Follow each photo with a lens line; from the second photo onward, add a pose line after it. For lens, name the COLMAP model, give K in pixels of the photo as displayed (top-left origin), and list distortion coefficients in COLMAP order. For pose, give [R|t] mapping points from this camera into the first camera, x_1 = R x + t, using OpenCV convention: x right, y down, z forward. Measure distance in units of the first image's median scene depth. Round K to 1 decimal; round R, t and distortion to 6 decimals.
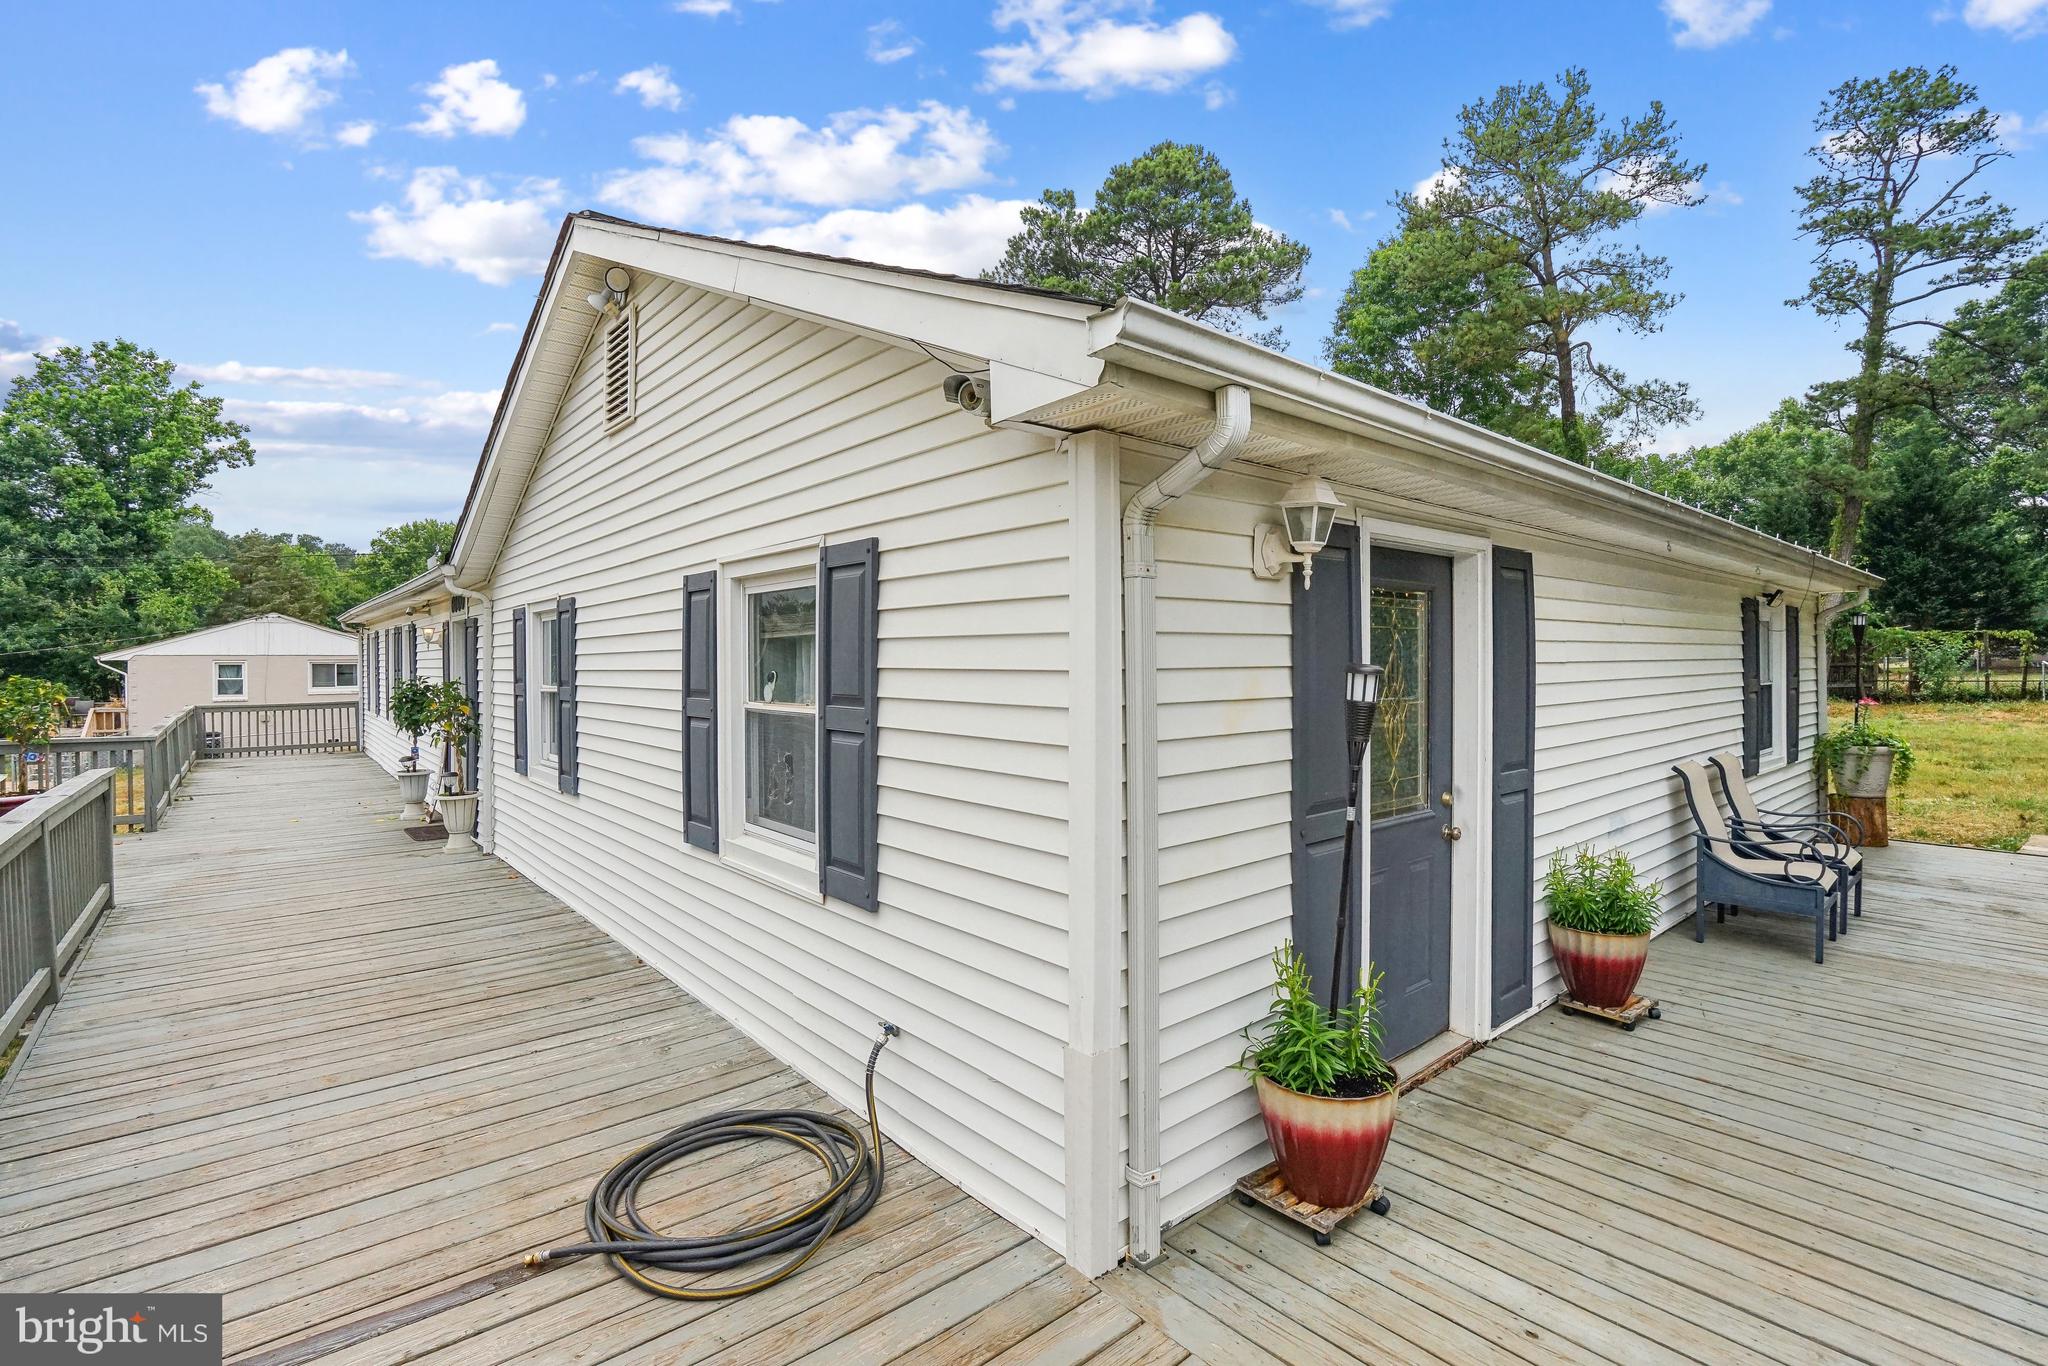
lens RADIAL K [[944.7, 0, 1024.0], [0, 944.7, 683.0], [0, 0, 1]] dist [-0.002095, -0.000479]
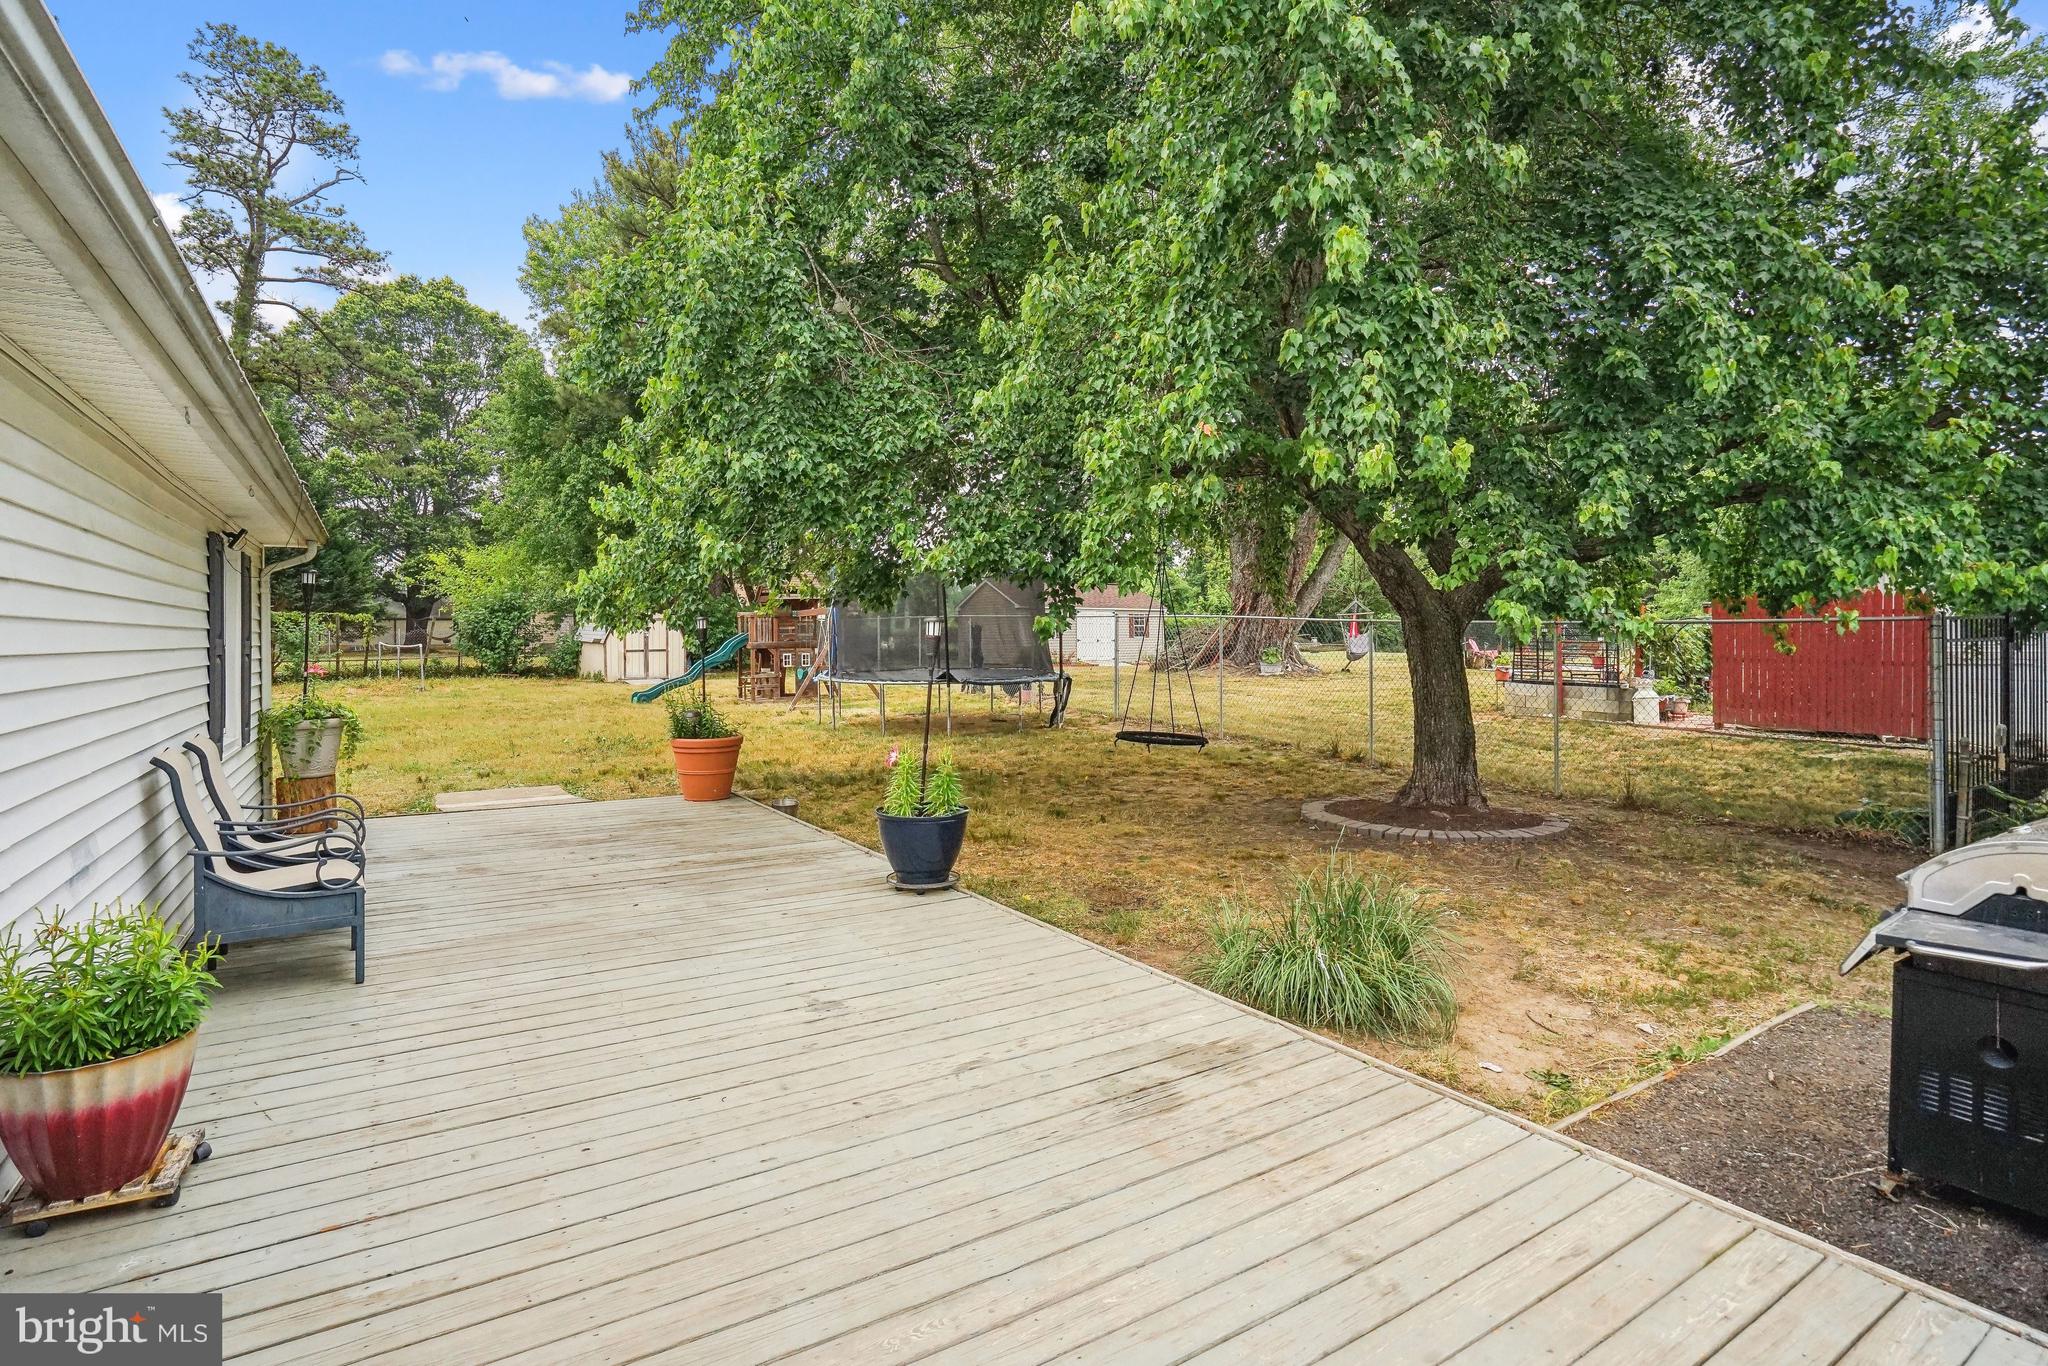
lens RADIAL K [[996.1, 0, 1029.1], [0, 996.1, 639.6], [0, 0, 1]] dist [-0.043813, 0.015741]
pose [[0.128402, 0.013467, 0.991631, 0.058202], [0.019574, 0.999679, -0.016111, 0.019399], [-0.991529, 0.021479, 0.128097, 0.207926]]
